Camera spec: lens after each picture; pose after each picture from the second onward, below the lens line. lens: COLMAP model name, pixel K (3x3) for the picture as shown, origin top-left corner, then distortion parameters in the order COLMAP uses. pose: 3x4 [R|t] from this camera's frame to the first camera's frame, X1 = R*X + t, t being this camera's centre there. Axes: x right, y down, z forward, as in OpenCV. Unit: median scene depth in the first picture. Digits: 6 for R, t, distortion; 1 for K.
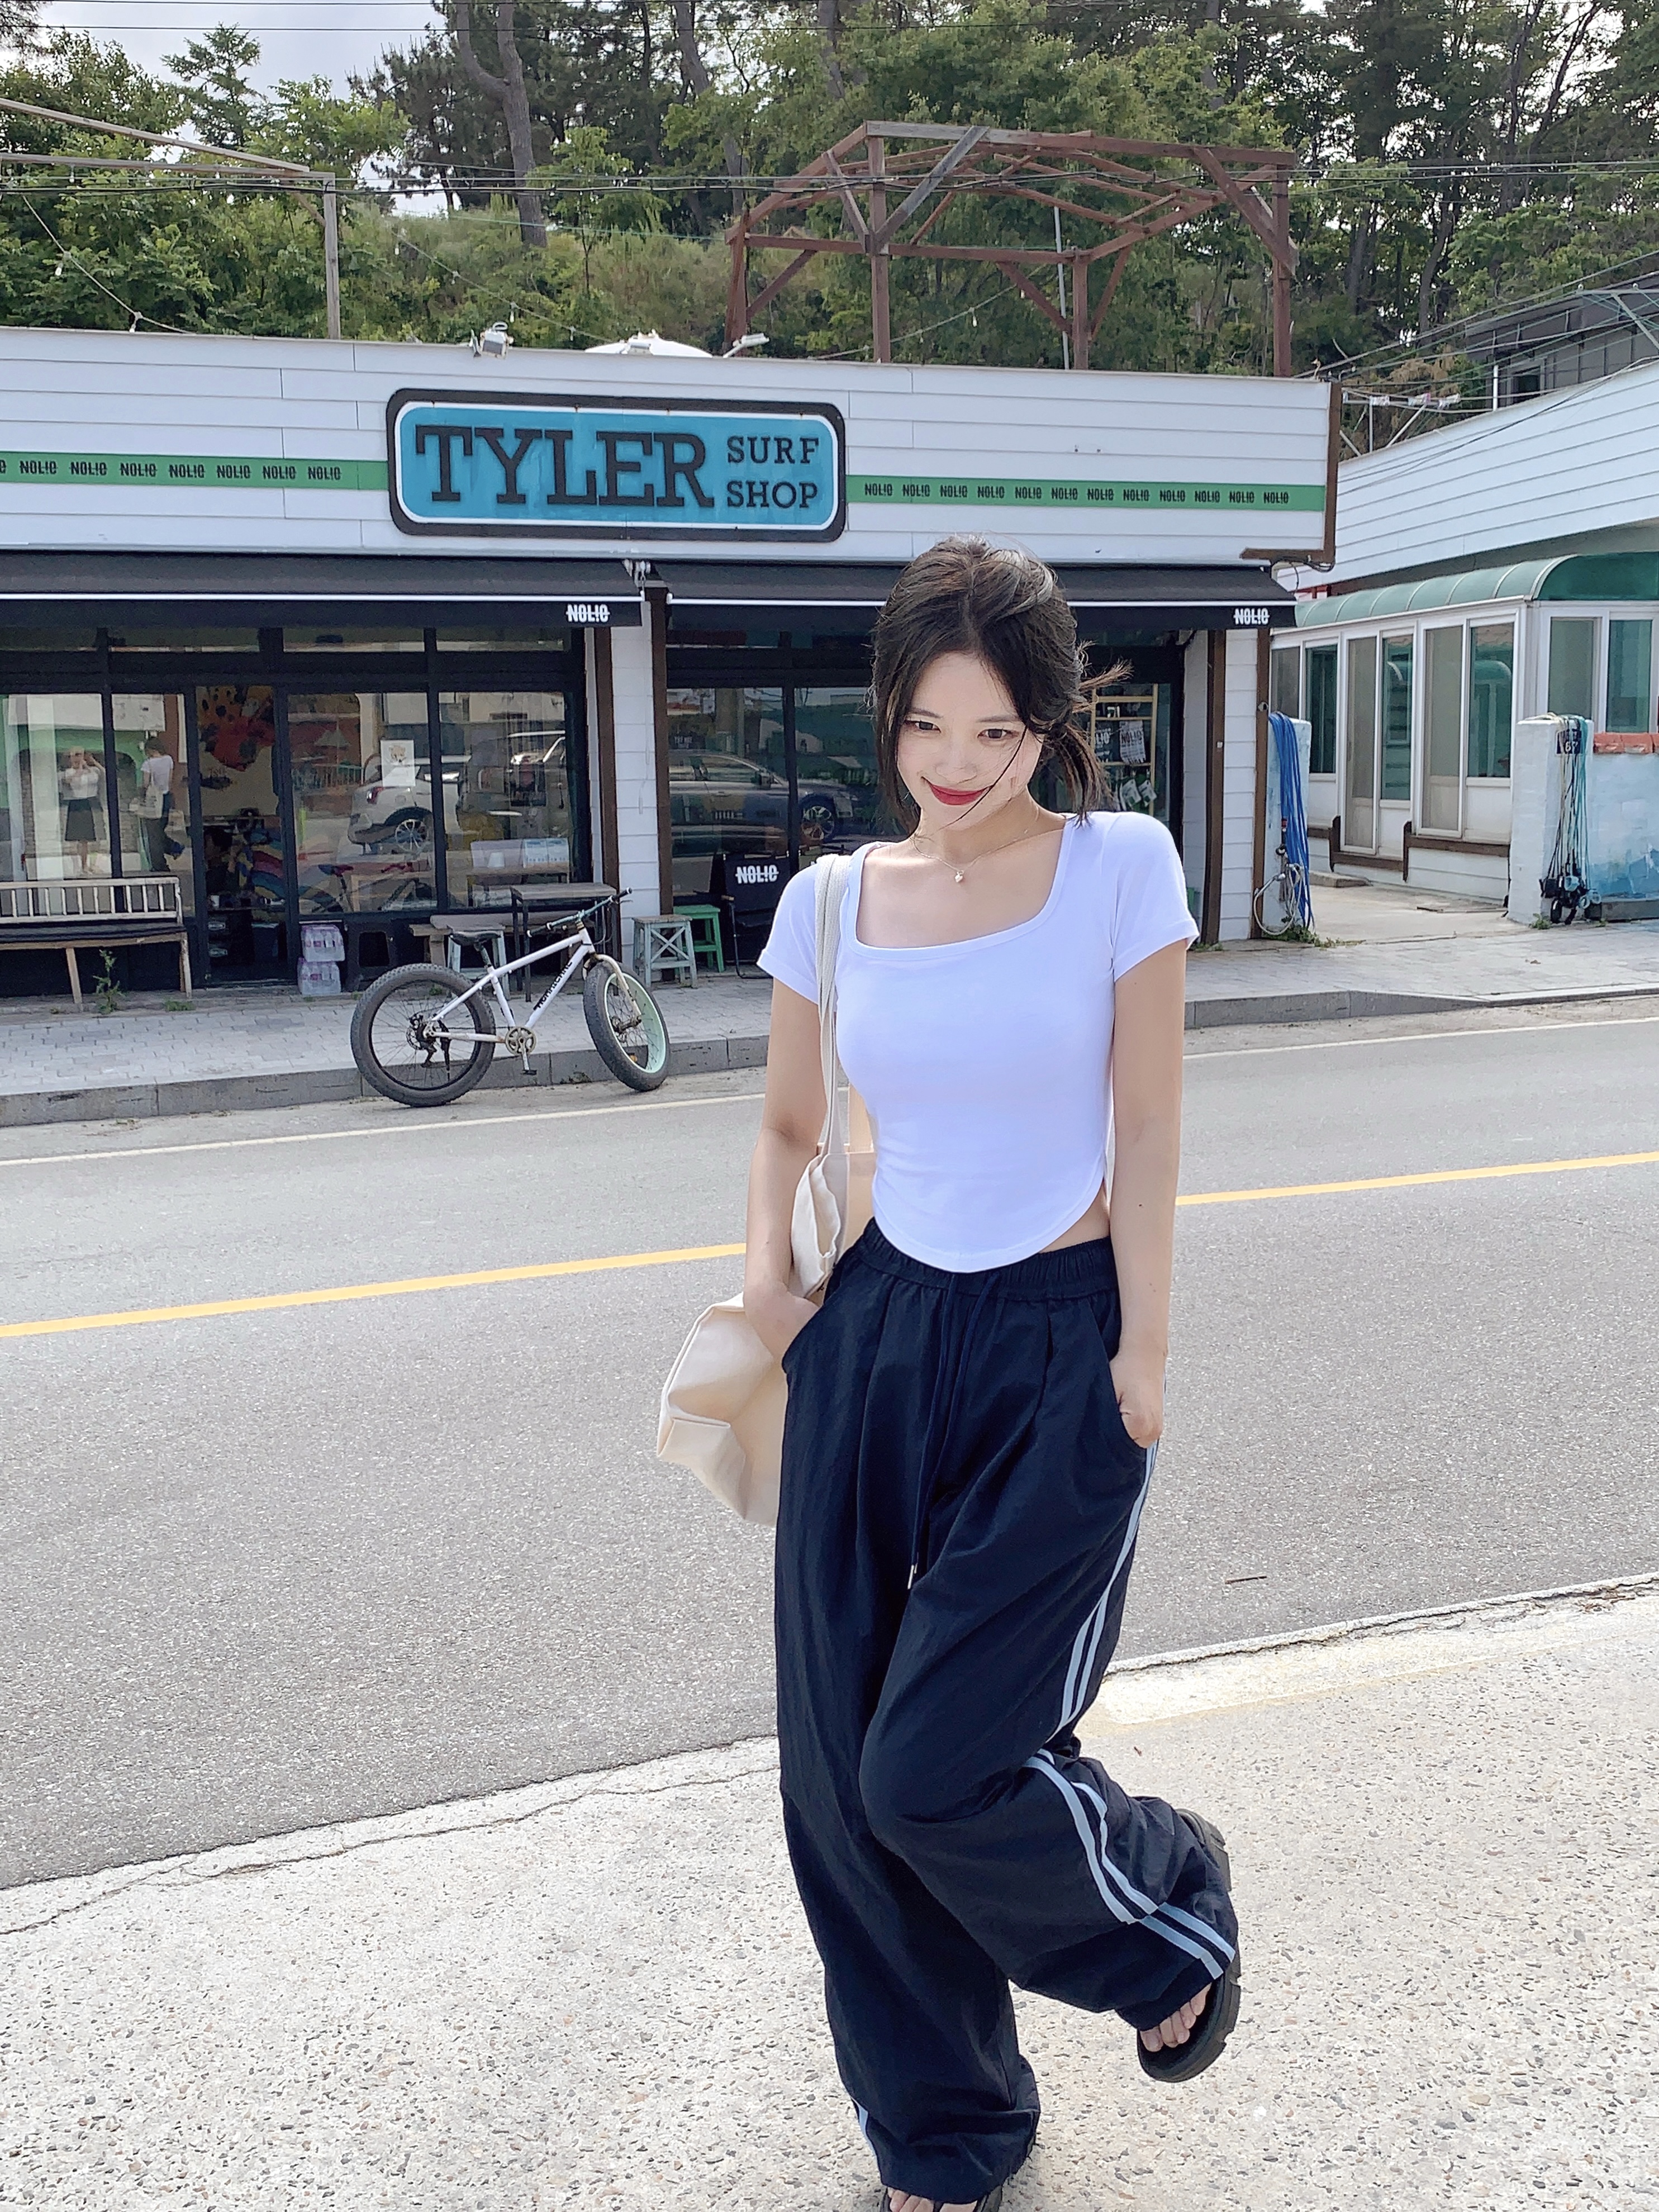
lens RADIAL K [[2101.0, 0, 861.8], [0, 2101.0, 1062.0], [0, 0, 1]] dist [-0.009551, 0.000000]
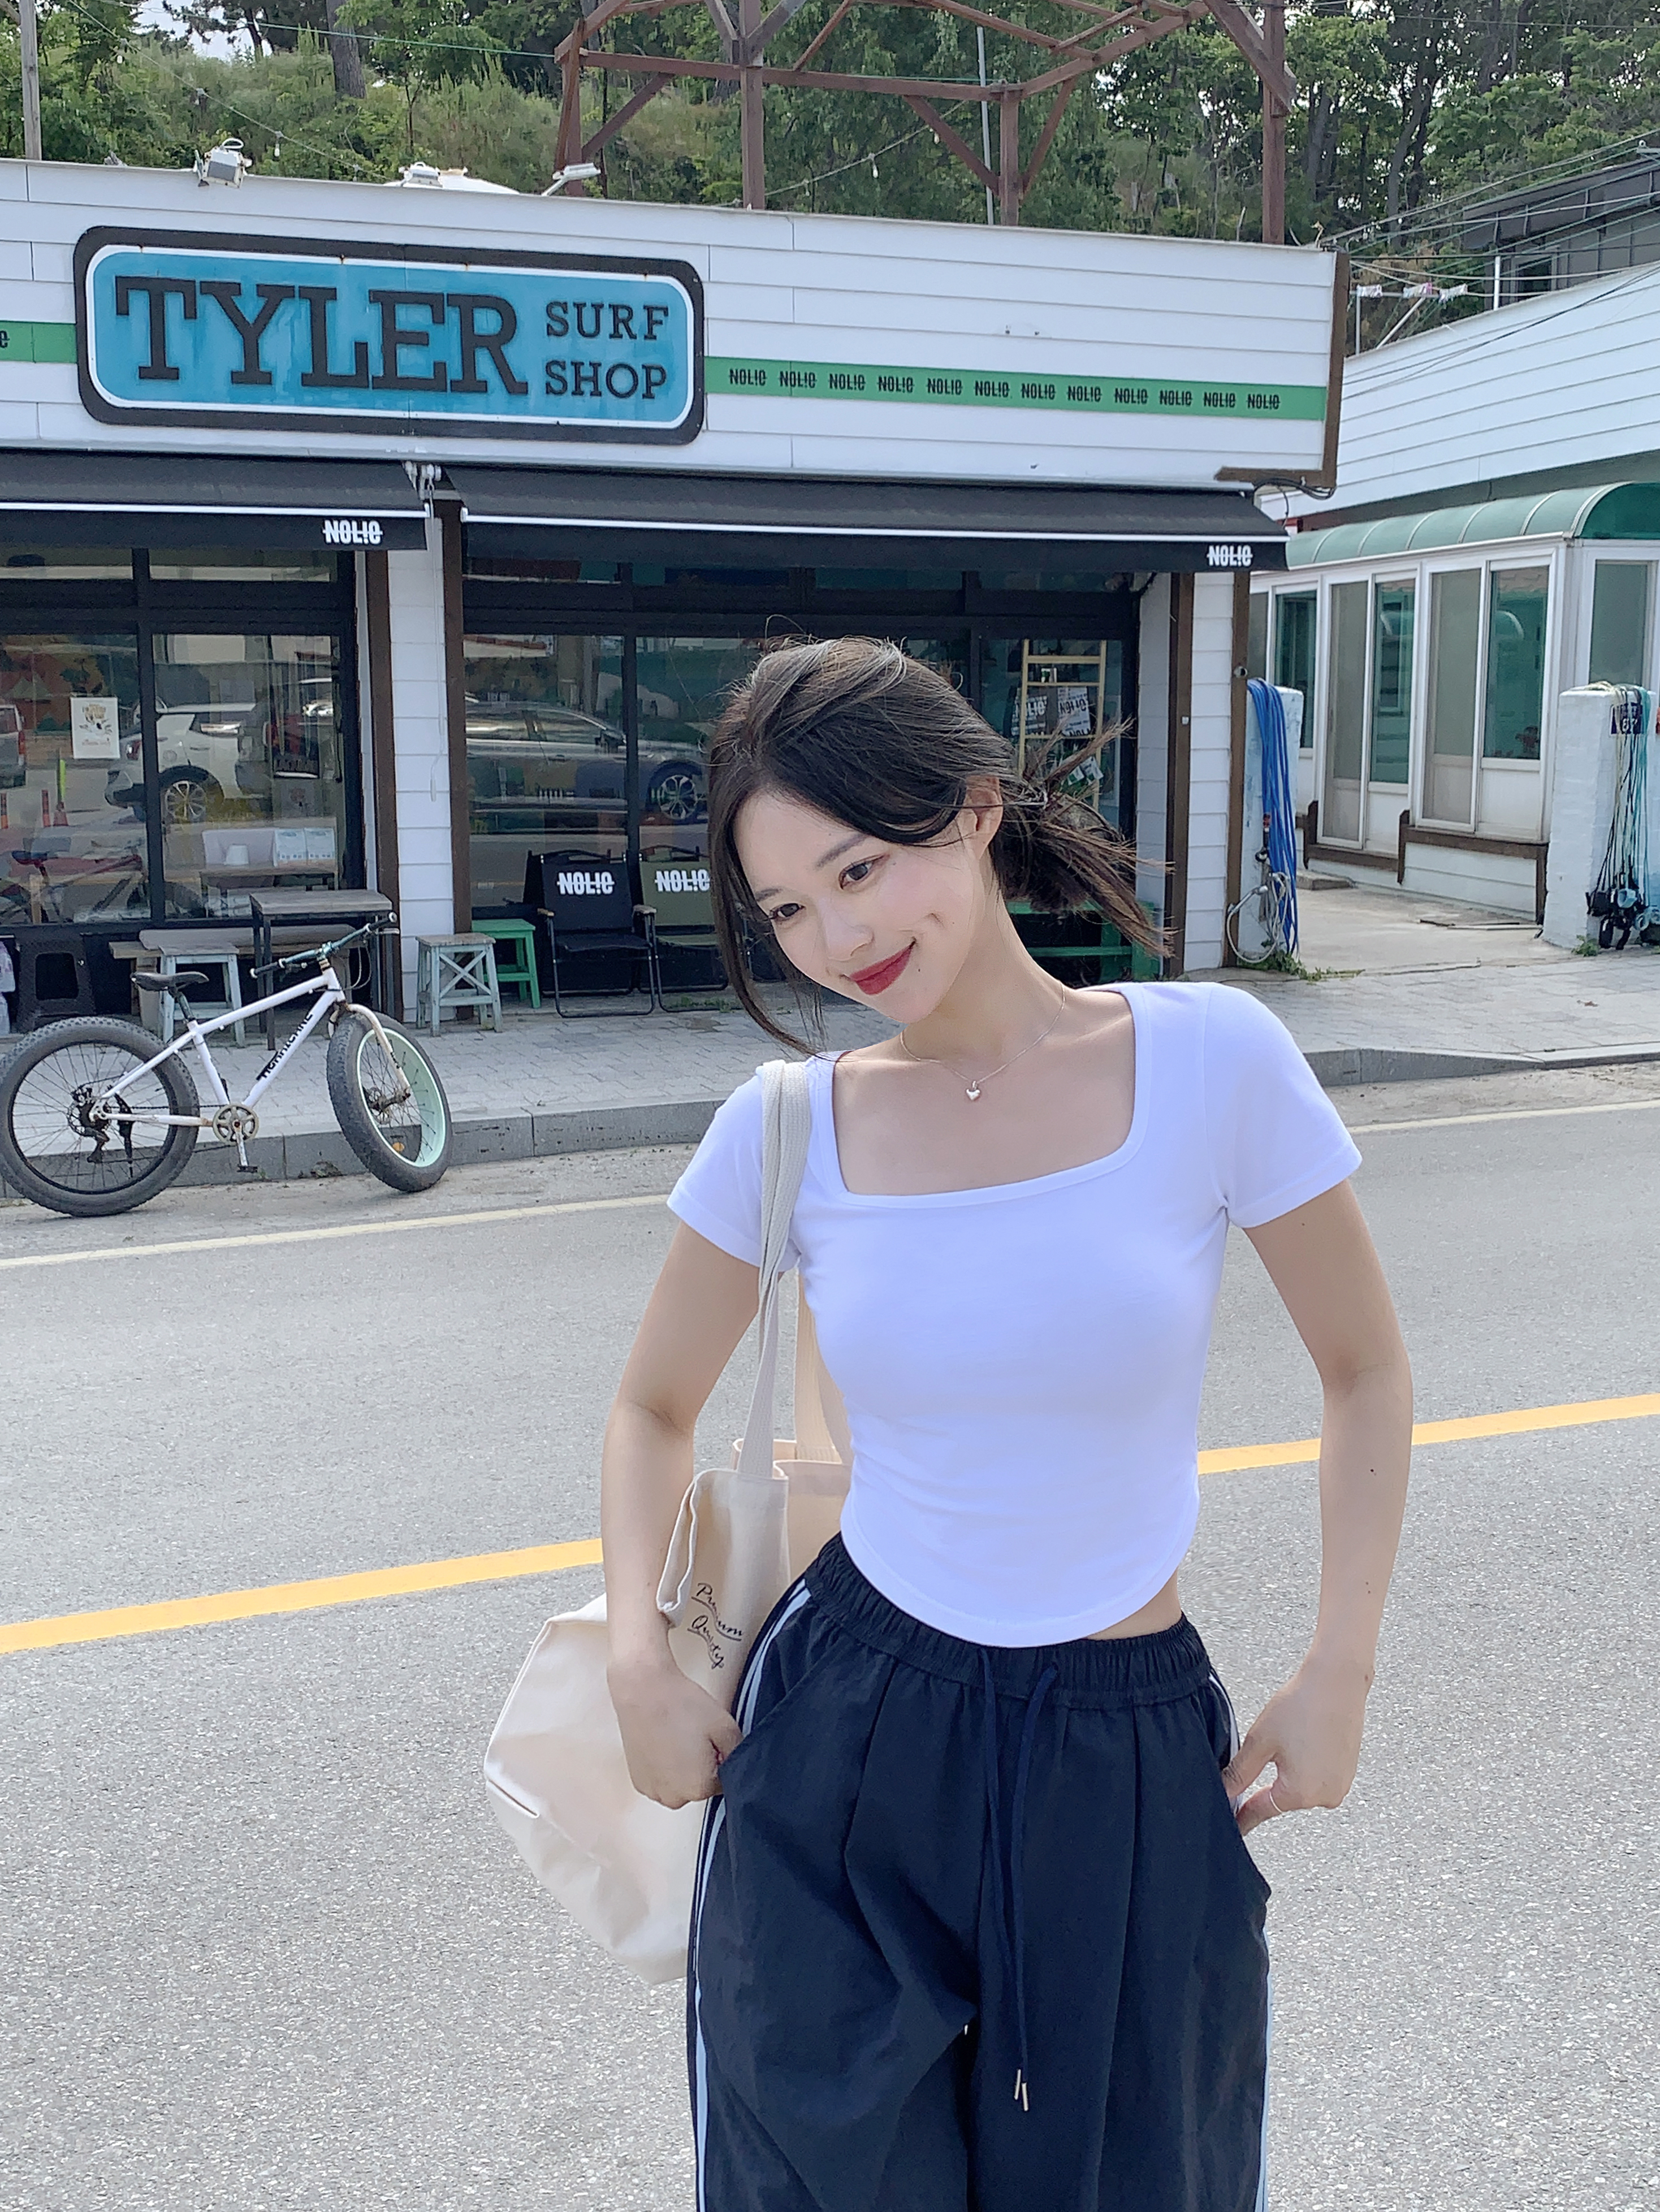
lens RADIAL K [[2403.9, 0, 841.8], [0, 2403.9, 1017.6], [0, 0, 1]] dist [0.031369, 0.000000]
pose [[0.998966, 0.009735, 0.044418, 0.006087], [-0.009040, 0.999834, -0.015822, -0.028363], [-0.044565, 0.015404, 0.998888, 0.134930]]
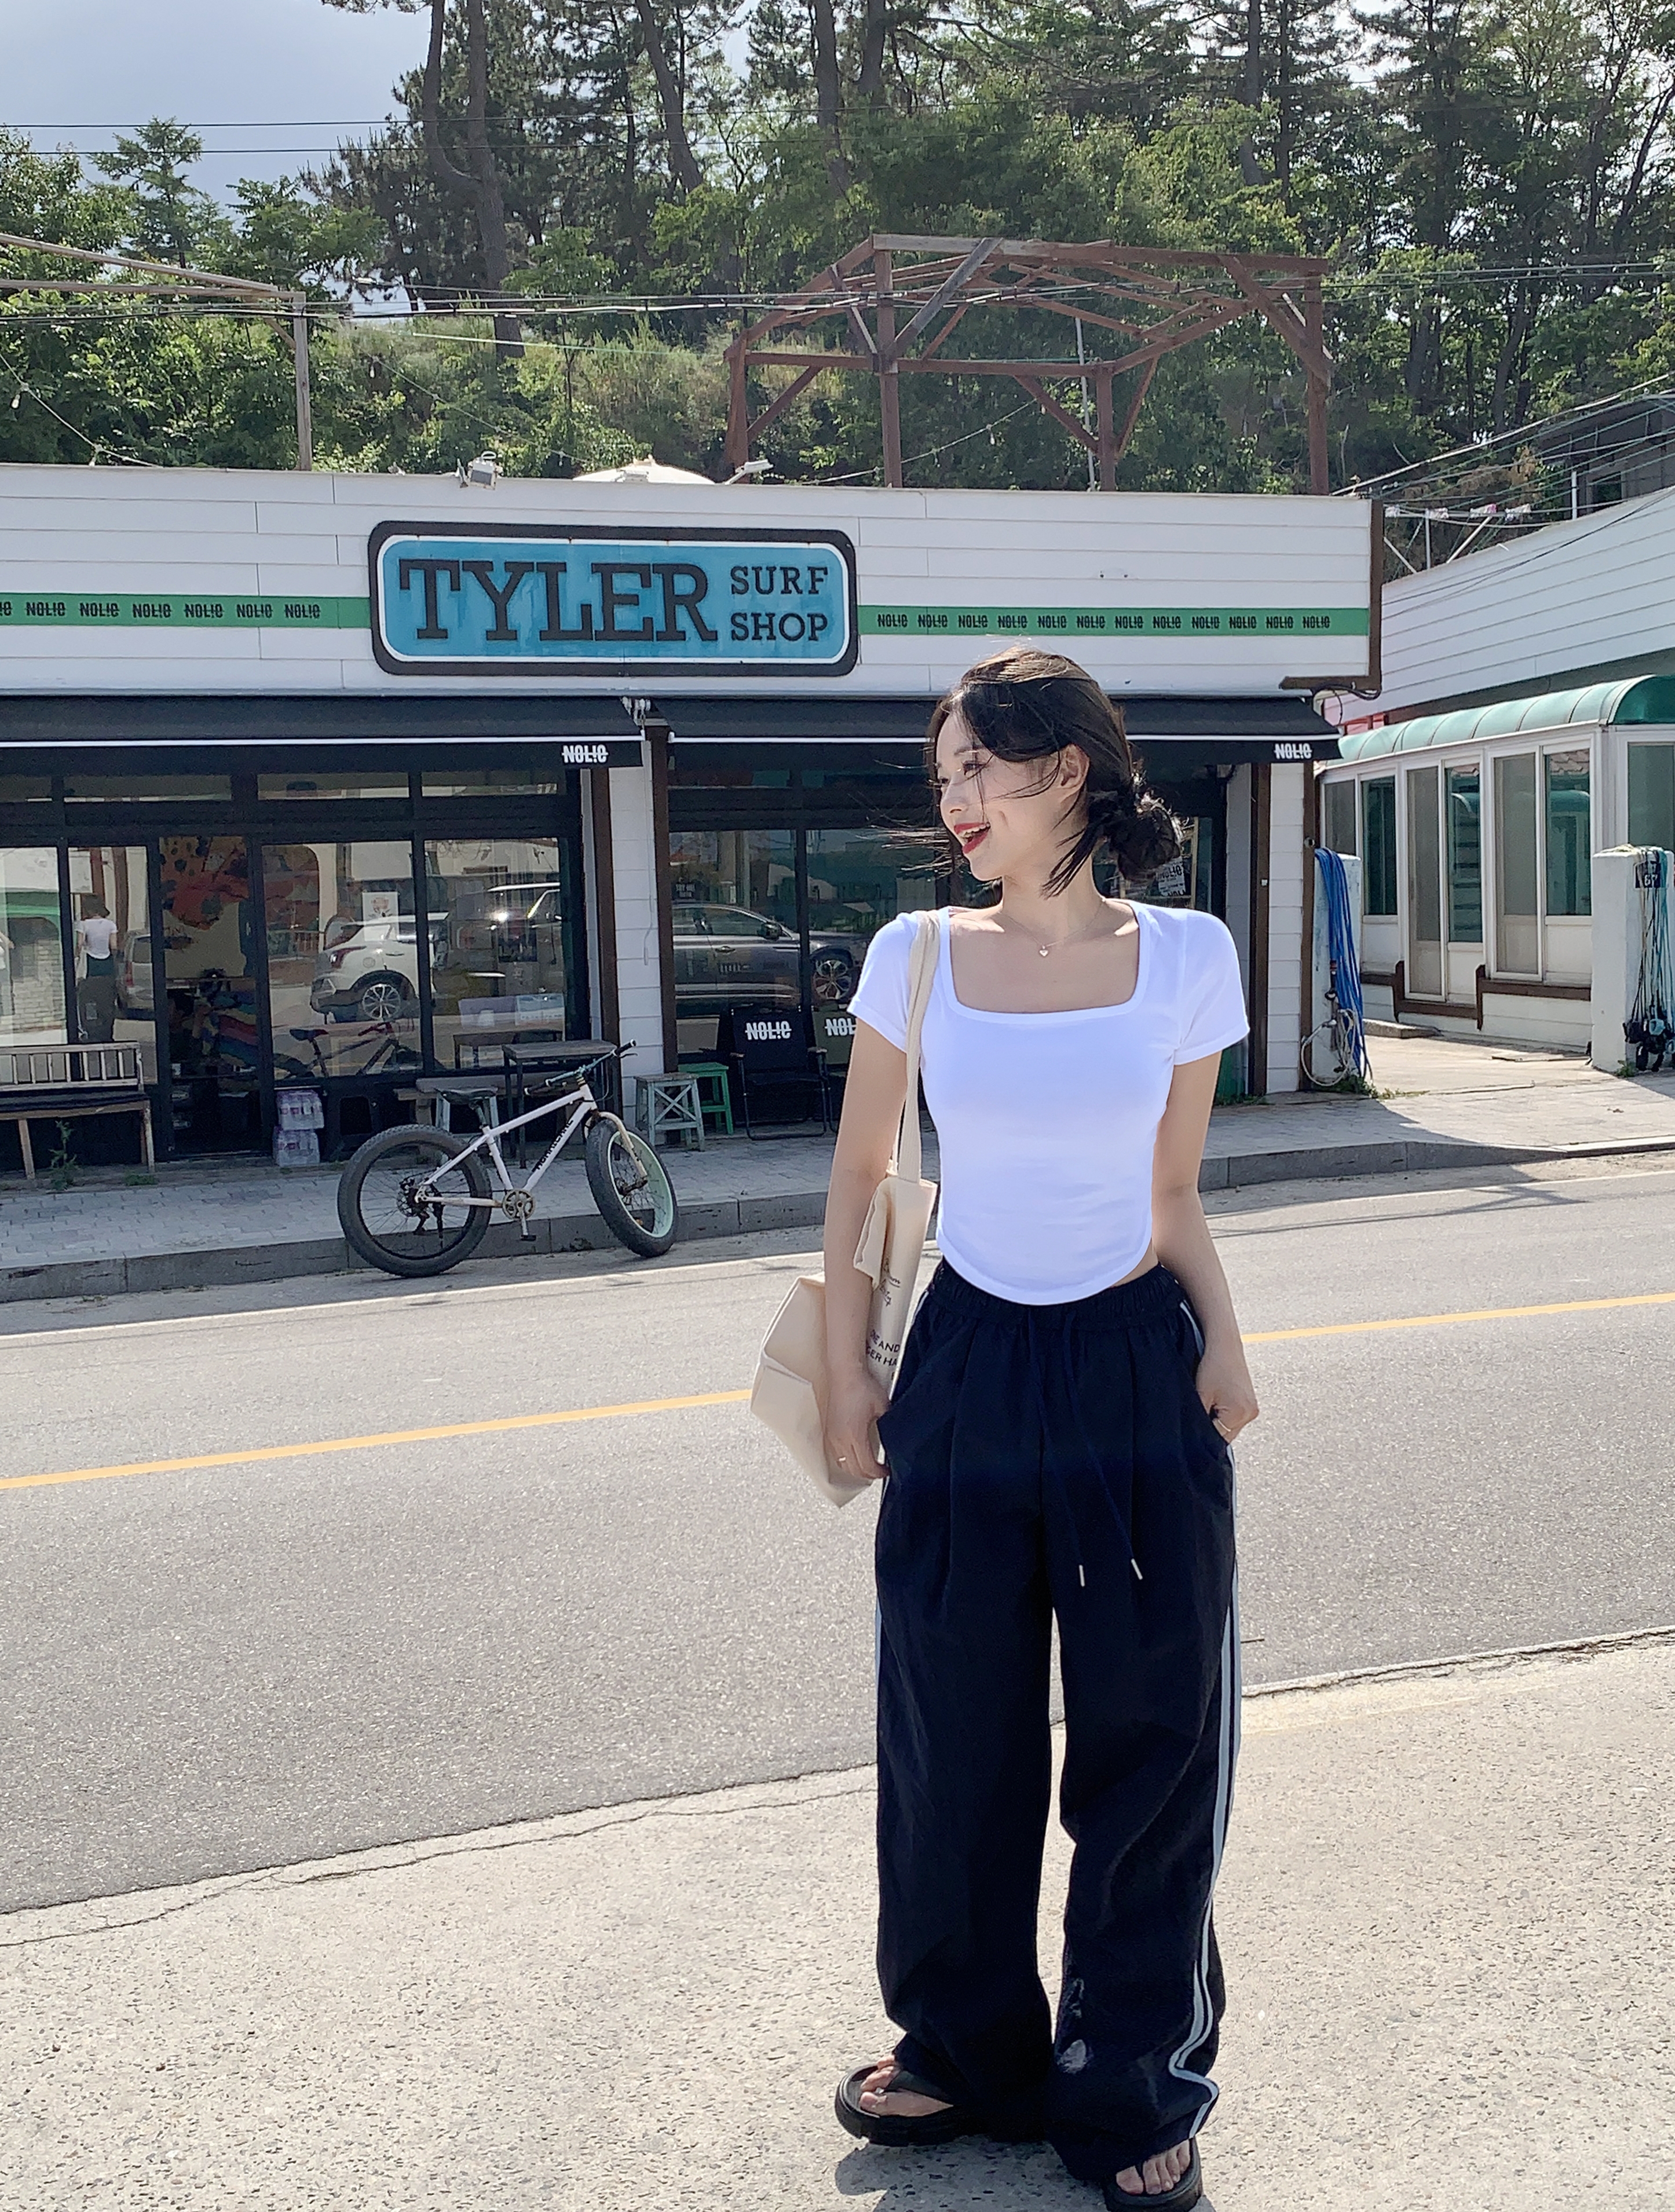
lens RADIAL K [[2384.1, 0, 887.7], [0, 2384.1, 1118.3], [0, 0, 1]] dist [0.000083, 0.000000]
pose [[0.999884, -0.015060, 0.002064, 0.000716], [0.015154, 0.998212, -0.057816, 0.012044], [-0.001190, 0.057840, 0.998325, -0.053260]]
